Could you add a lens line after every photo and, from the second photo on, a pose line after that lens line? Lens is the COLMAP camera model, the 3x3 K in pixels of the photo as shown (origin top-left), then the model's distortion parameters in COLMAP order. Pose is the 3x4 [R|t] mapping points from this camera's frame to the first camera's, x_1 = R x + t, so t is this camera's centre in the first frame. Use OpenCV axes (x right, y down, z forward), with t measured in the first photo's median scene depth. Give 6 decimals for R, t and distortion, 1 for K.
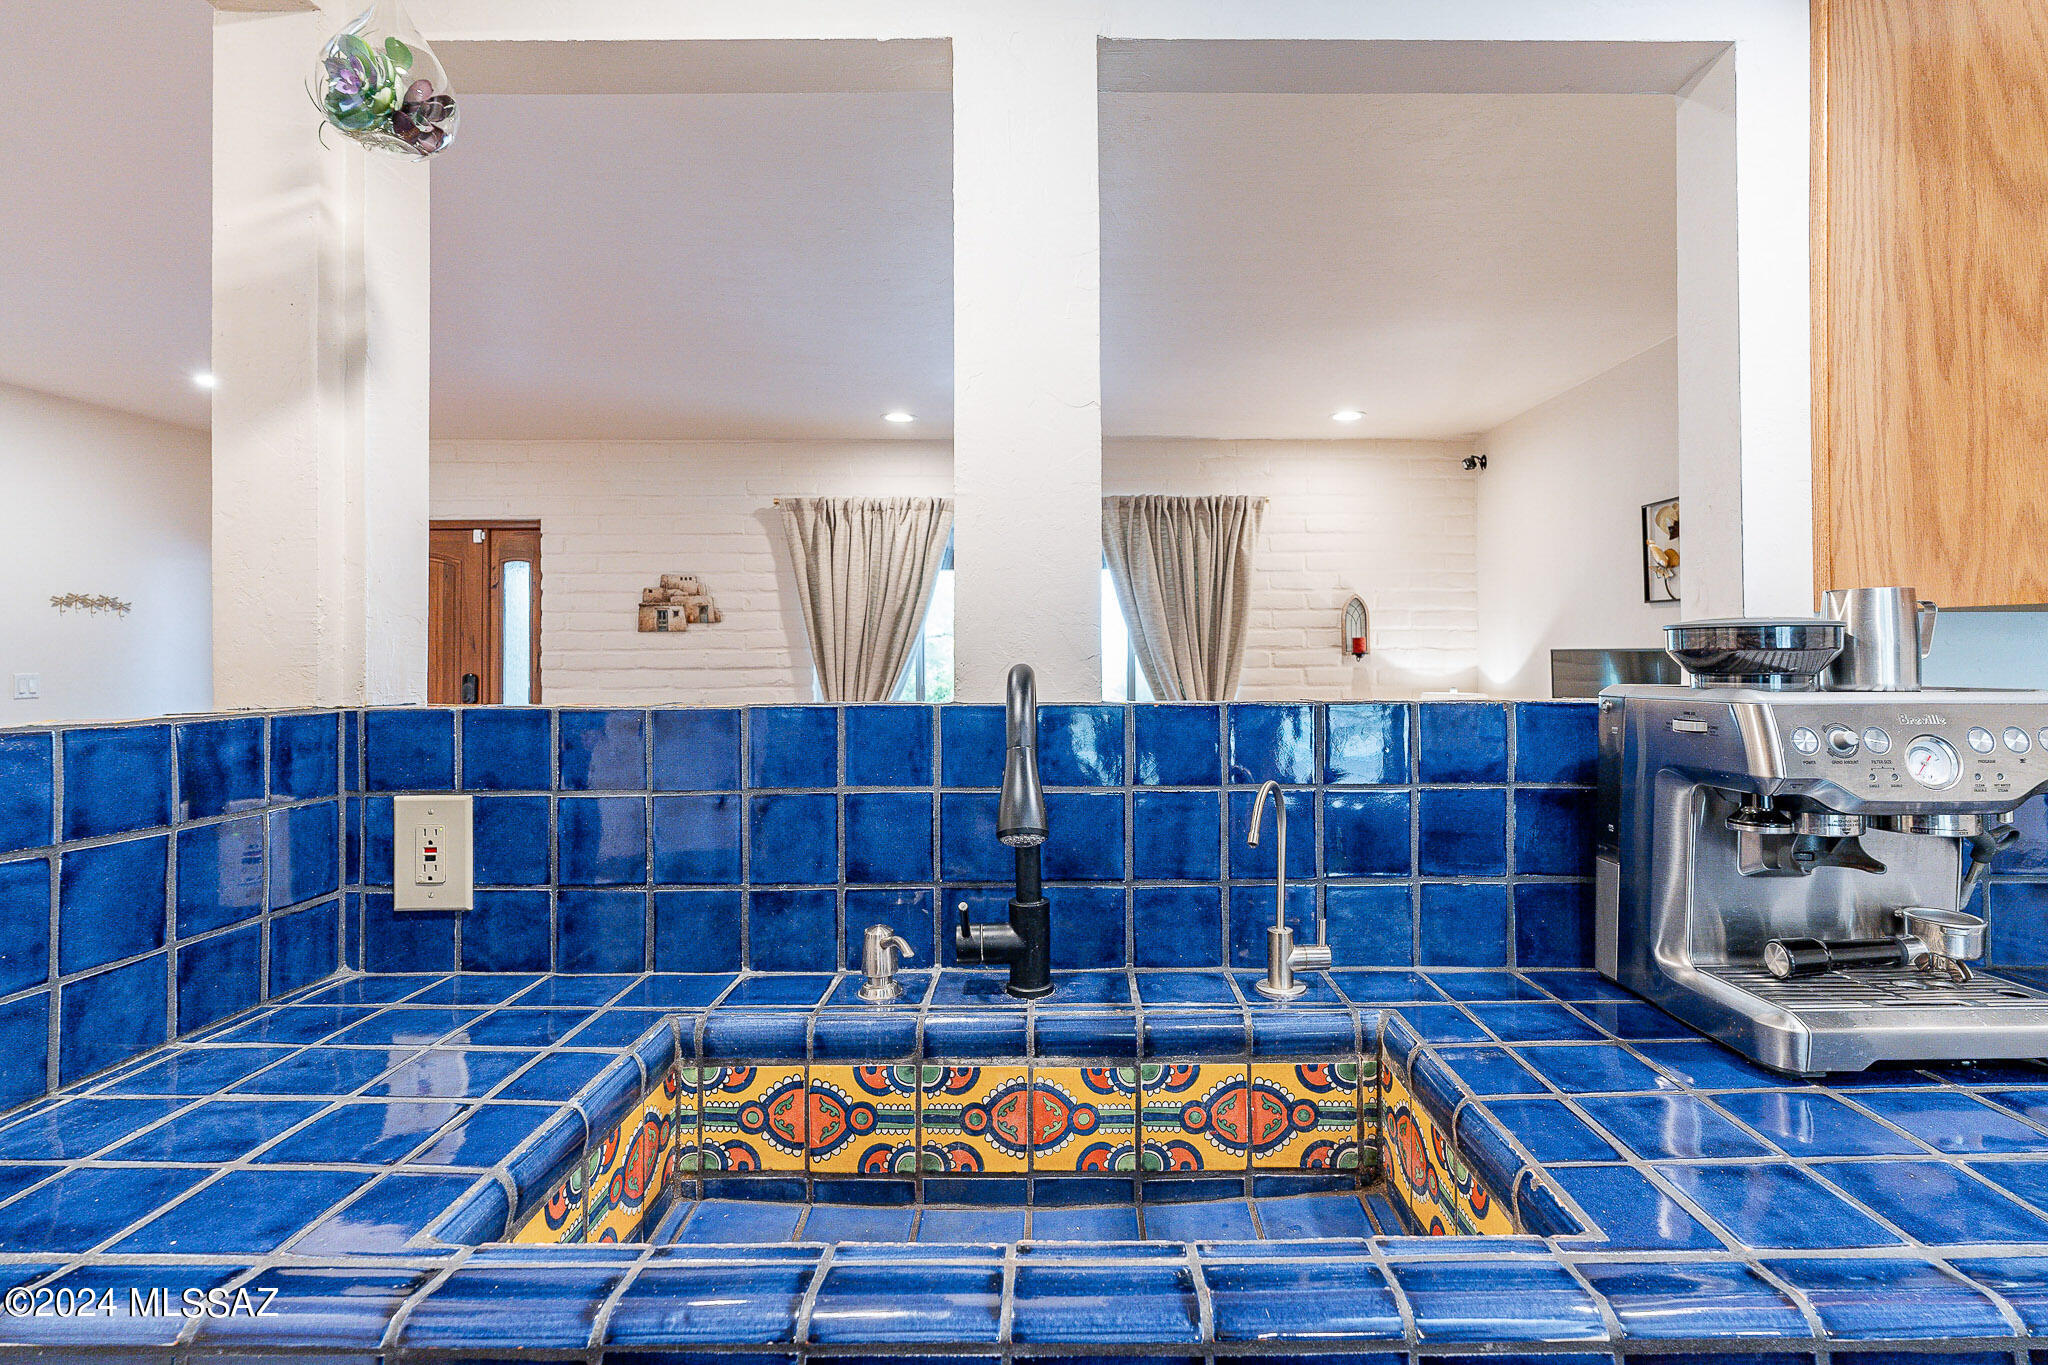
lens RADIAL K [[1044.8, 0, 1047.6], [0, 1044.8, 651.4], [0, 0, 1]] dist [-0.009150, 0.001982]
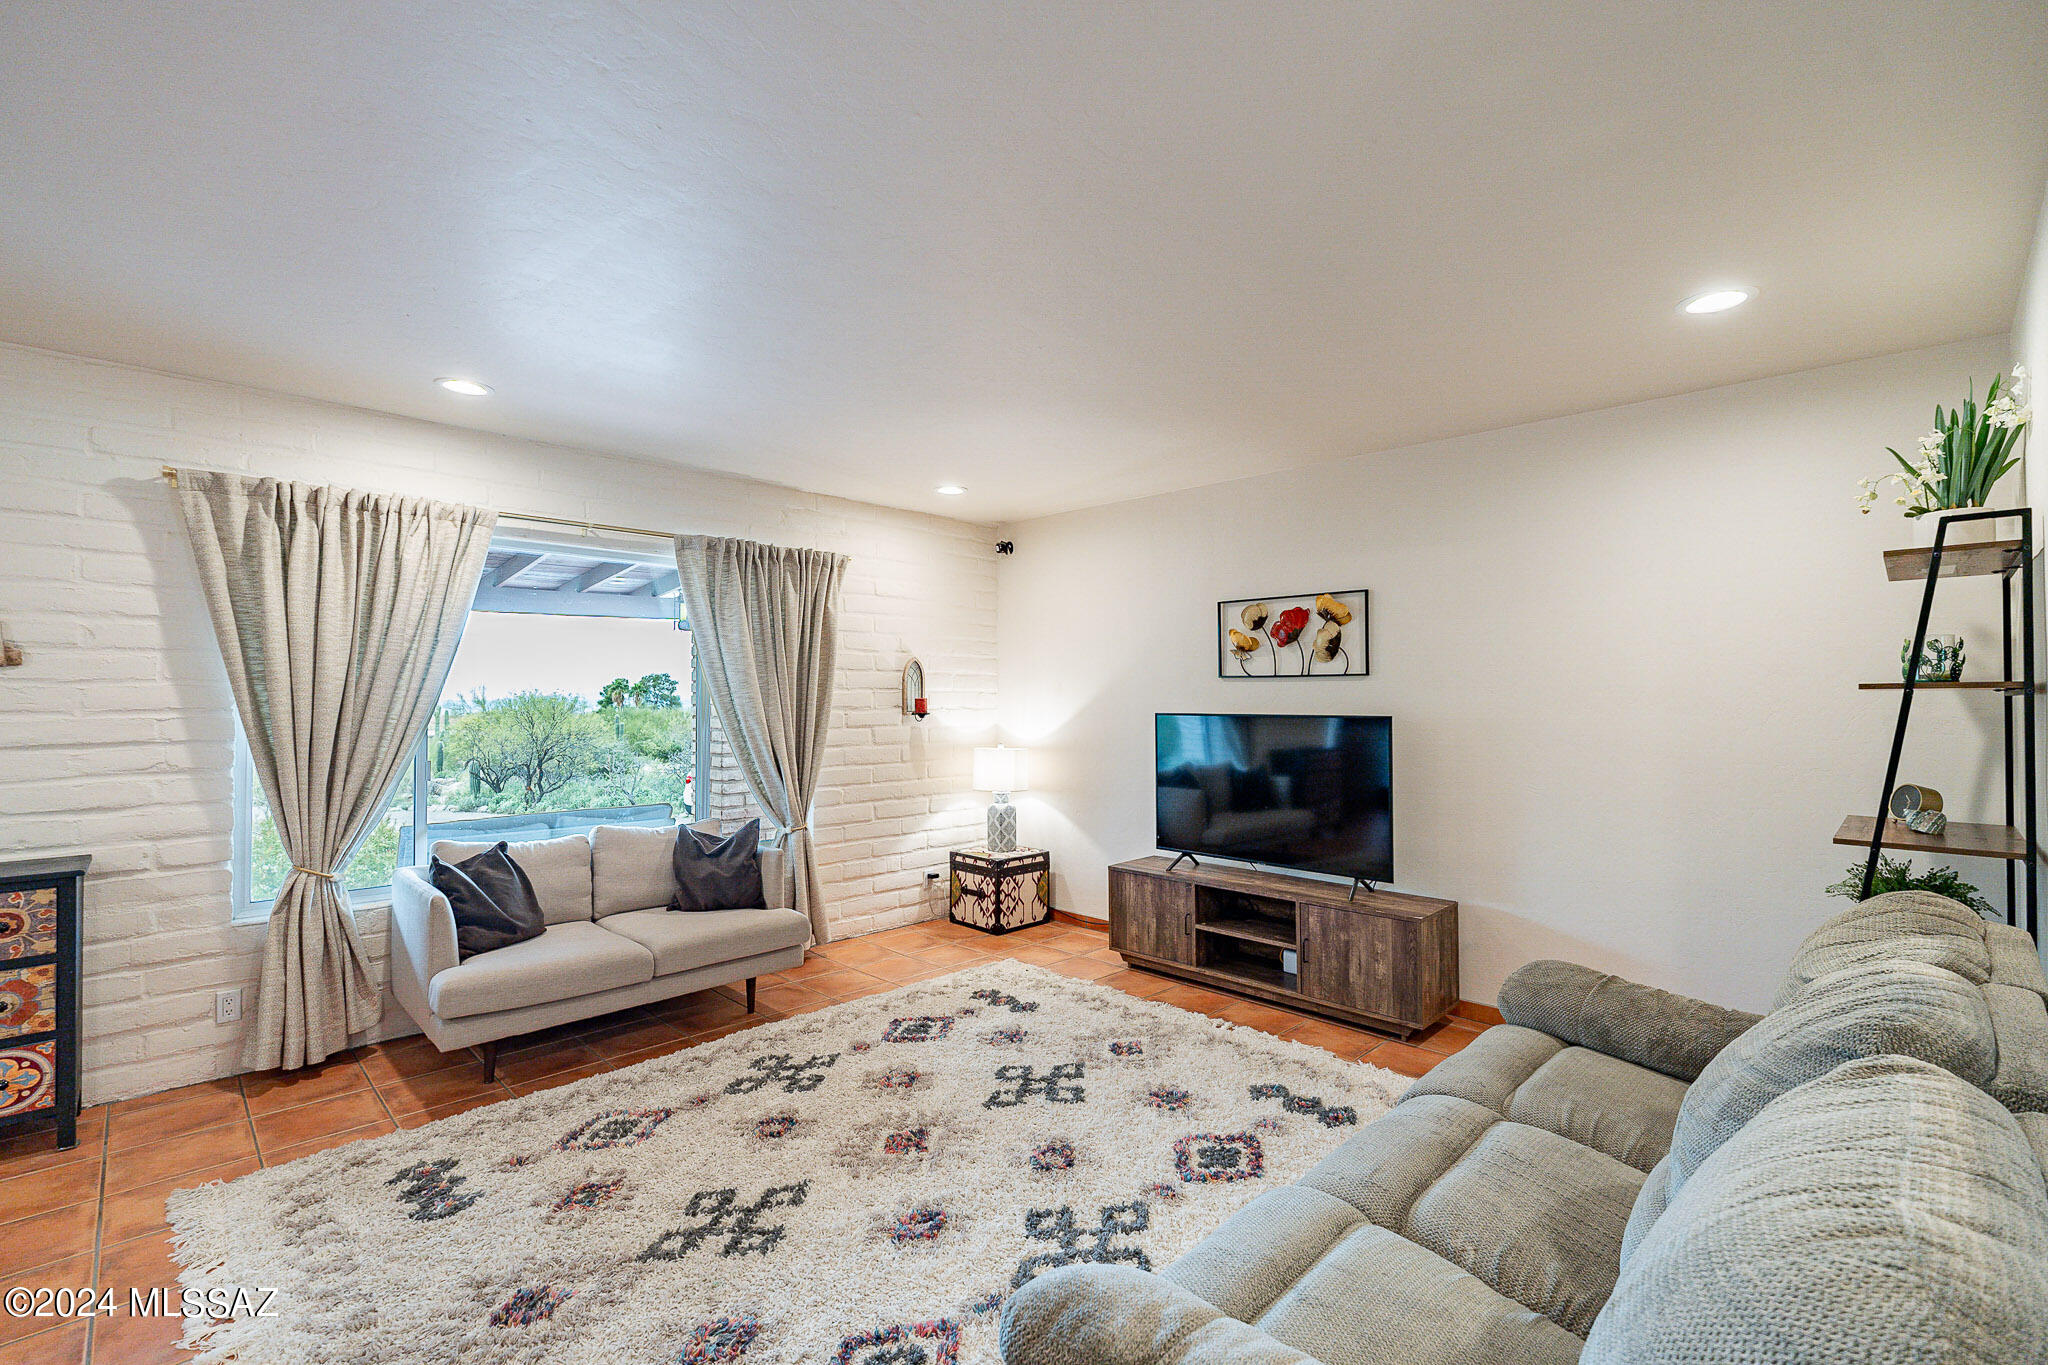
lens RADIAL K [[911.8, 0, 1059.6], [0, 911.8, 683.7], [0, 0, 1]] dist [-0.008637, 0.001189]
pose [[0.698402, 0.017075, 0.715502, -1.317915], [-0.005748, 0.999817, -0.018250, -0.060191], [-0.715683, 0.008633, 0.698372, 1.236144]]
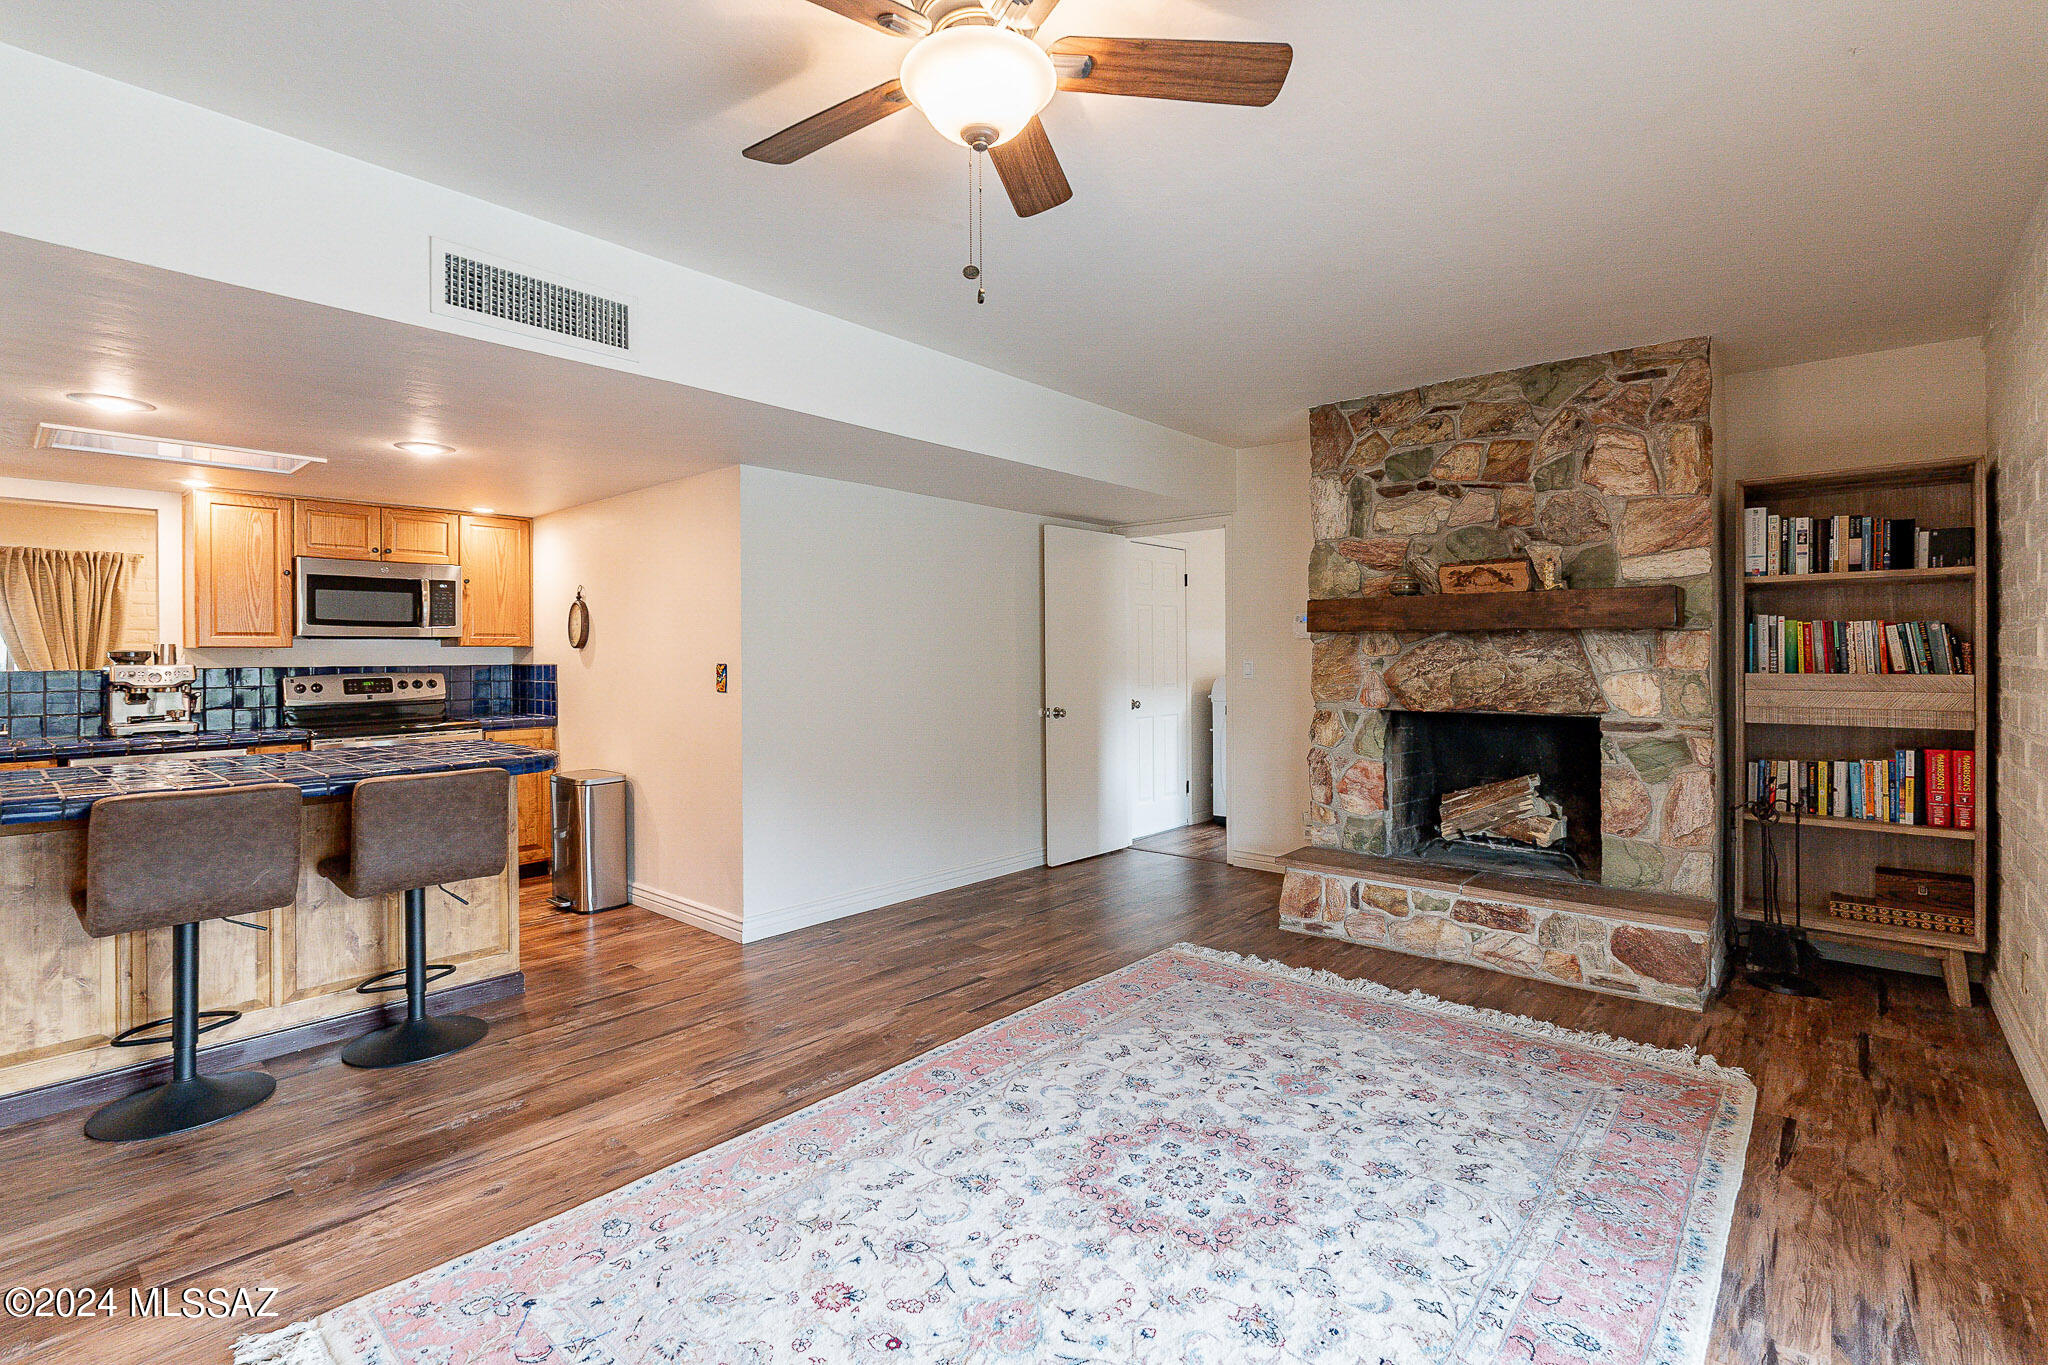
lens RADIAL K [[911.8, 0, 1038.8], [0, 911.8, 652.0], [0, 0, 1]] dist [-0.008637, 0.001189]
pose [[0.634727, -0.000327, 0.772737, 0.102040], [0.002809, 0.999994, -0.001884, -0.002541], [-0.772732, 0.003366, 0.634724, -4.142984]]
